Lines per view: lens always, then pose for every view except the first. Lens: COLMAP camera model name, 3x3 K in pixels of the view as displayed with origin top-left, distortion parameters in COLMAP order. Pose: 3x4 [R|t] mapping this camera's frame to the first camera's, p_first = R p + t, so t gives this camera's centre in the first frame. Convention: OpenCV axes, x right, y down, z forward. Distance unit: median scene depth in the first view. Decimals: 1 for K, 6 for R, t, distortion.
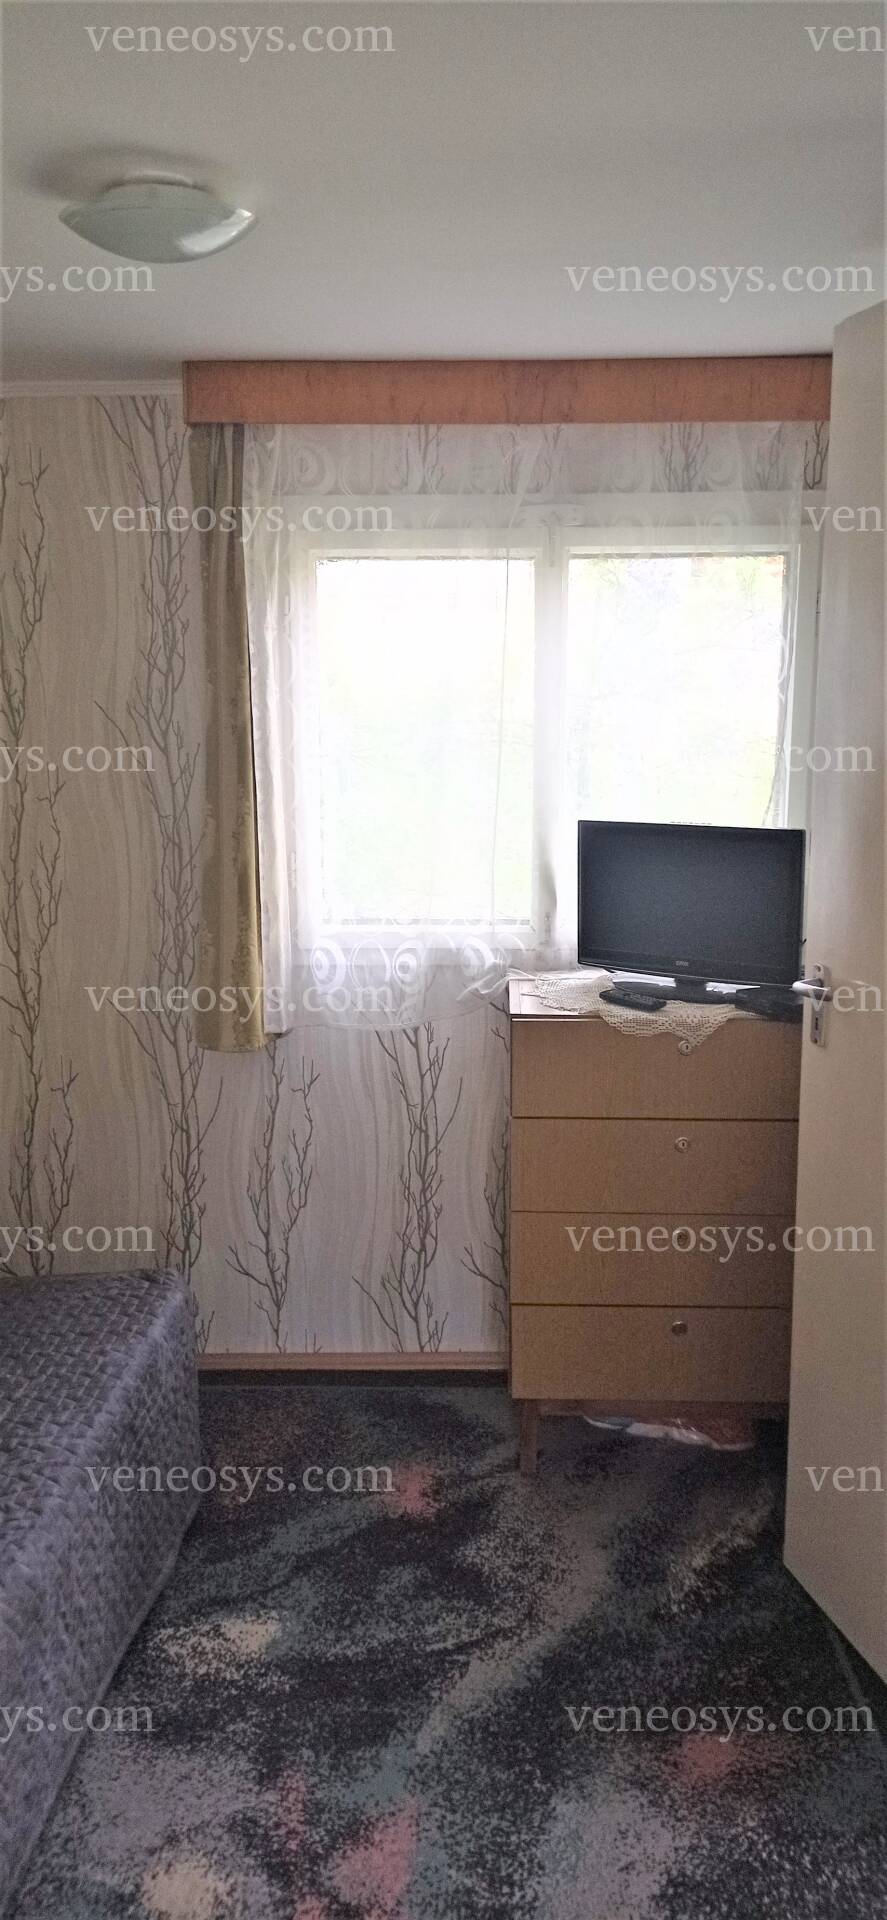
lens RADIAL K [[1442.8, 0, 443.5], [0, 1442.8, 960.0], [0, 0, 1]] dist [0.098571, -0.159009]
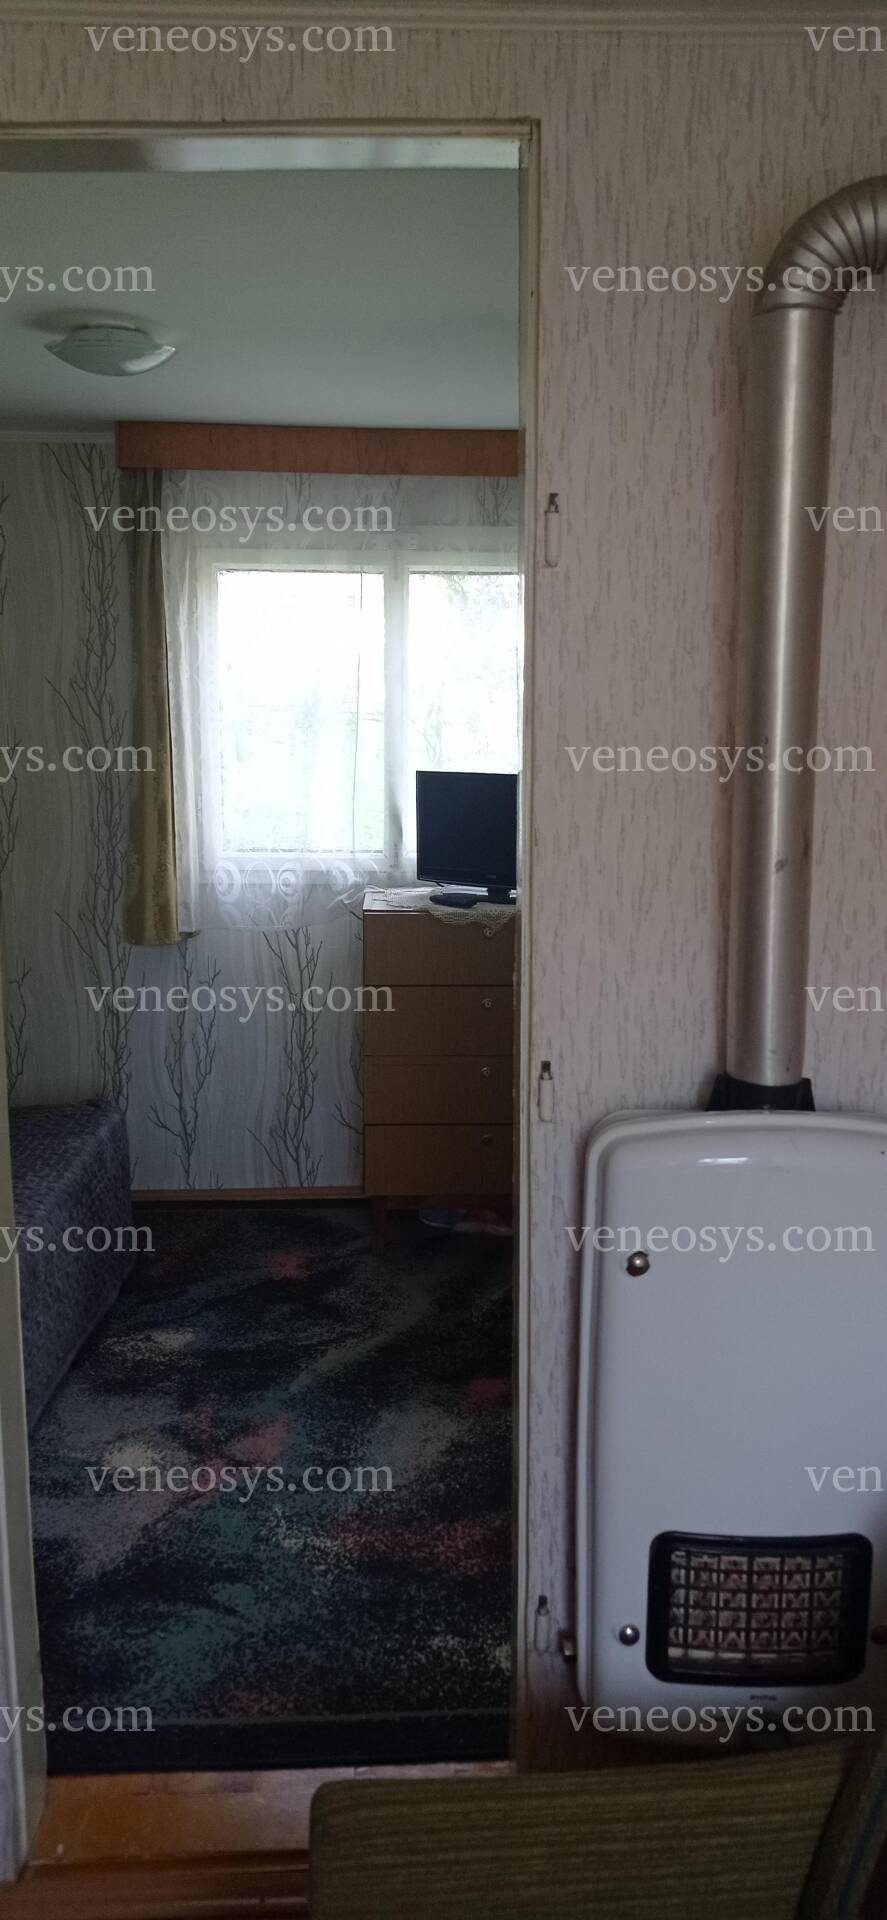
lens RADIAL K [[1442.8, 0, 443.5], [0, 1442.8, 960.0], [0, 0, 1]] dist [0.098571, -0.159009]
pose [[0.997671, -0.001657, 0.068184, 0.027413], [0.001504, 0.999996, 0.002295, 0.076452], [-0.068188, -0.002187, 0.997670, -0.339941]]
